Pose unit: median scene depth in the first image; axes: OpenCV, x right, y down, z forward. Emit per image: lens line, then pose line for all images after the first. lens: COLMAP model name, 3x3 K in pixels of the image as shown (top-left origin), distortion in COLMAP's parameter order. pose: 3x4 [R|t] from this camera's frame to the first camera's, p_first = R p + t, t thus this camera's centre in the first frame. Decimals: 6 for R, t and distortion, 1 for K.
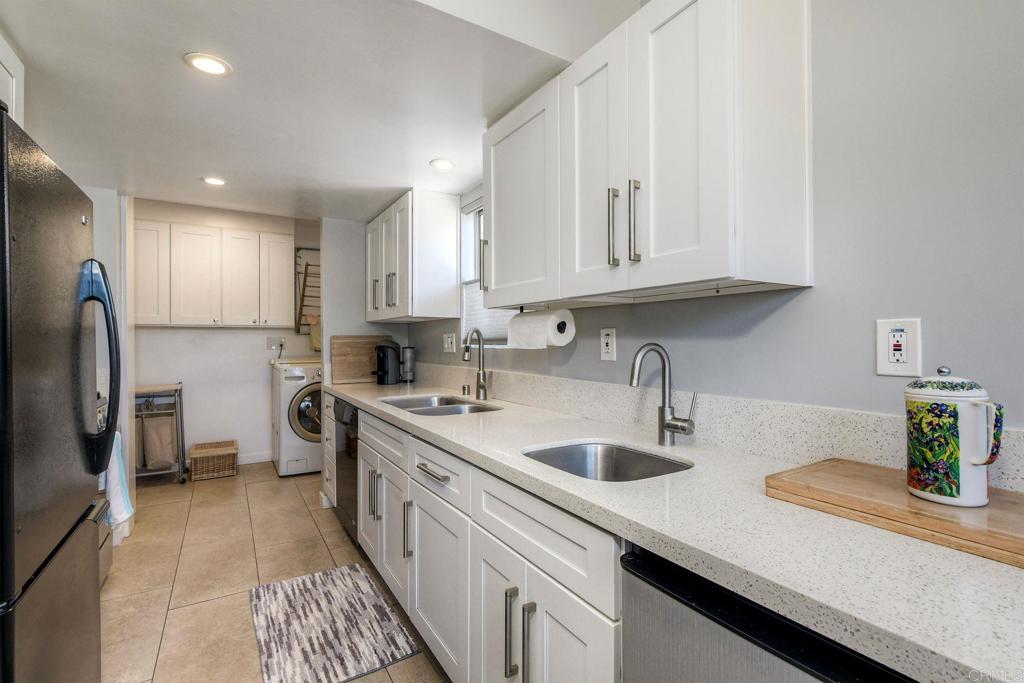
lens RADIAL K [[462.4, 0, 507.2], [0, 462.4, 341.5], [0, 0, 1]] dist [0.000638, -0.000325]
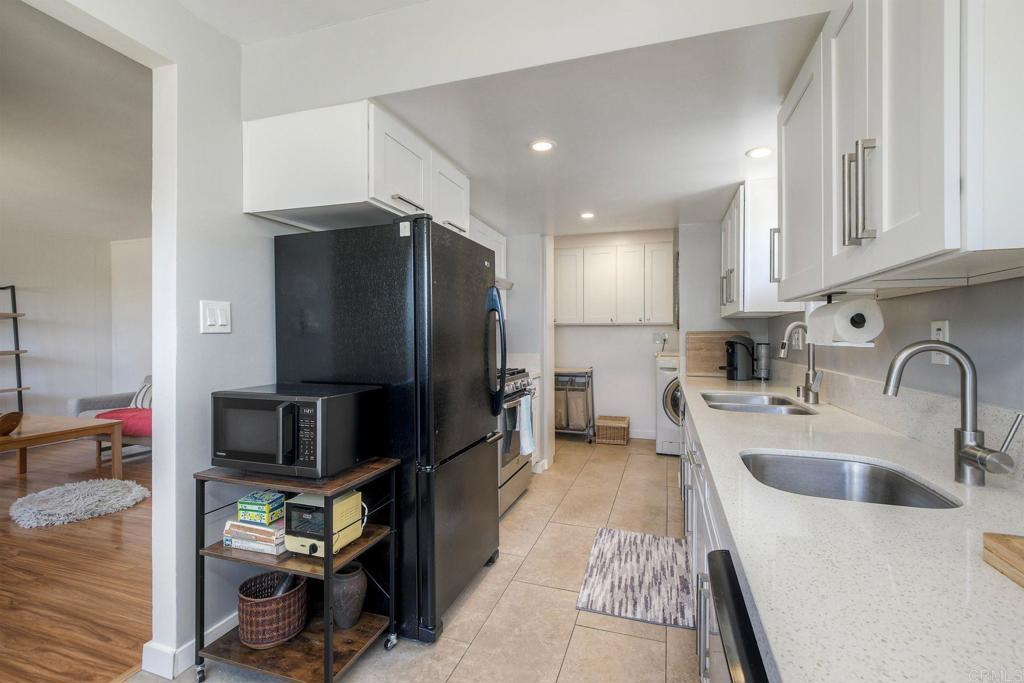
lens RADIAL K [[448.1, 0, 518.6], [0, 448.1, 339.3], [0, 0, 1]] dist [-0.024351, -0.000571]
pose [[0.649112, 0.009373, -0.760635, 0.257982], [-0.005634, 0.999956, 0.007515, 0.000042], [0.760672, -0.000593, 0.649136, 0.021730]]
